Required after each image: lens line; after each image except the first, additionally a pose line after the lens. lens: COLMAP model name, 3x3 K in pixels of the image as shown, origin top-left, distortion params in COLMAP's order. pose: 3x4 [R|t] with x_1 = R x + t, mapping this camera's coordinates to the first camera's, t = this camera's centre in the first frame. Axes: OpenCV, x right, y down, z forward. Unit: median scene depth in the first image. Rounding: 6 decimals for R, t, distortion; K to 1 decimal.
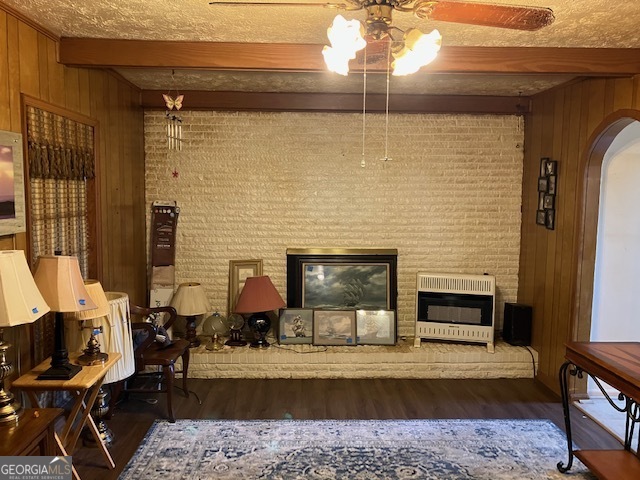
lens RADIAL K [[526.3, 0, 316.1], [0, 526.3, 249.5], [0, 0, 1]] dist [0.101853, -0.202205]
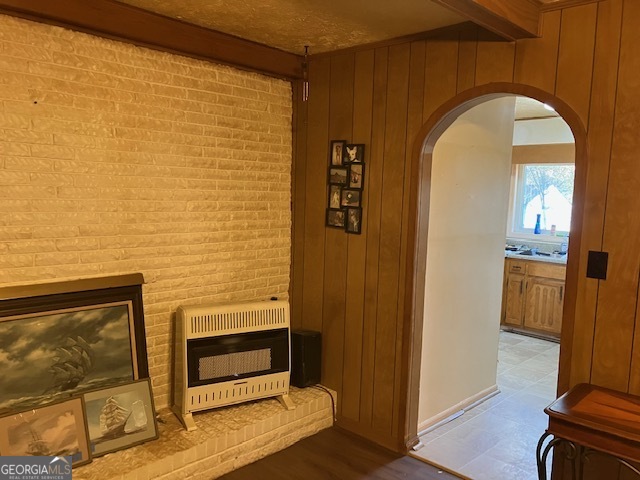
lens RADIAL K [[526.3, 0, 316.1], [0, 526.3, 249.5], [0, 0, 1]] dist [0.101853, -0.202205]
pose [[0.720968, -0.063162, 0.690084, -0.117404], [0.050087, 0.997983, 0.039014, -0.042379], [-0.691156, 0.006437, 0.722677, 0.433446]]
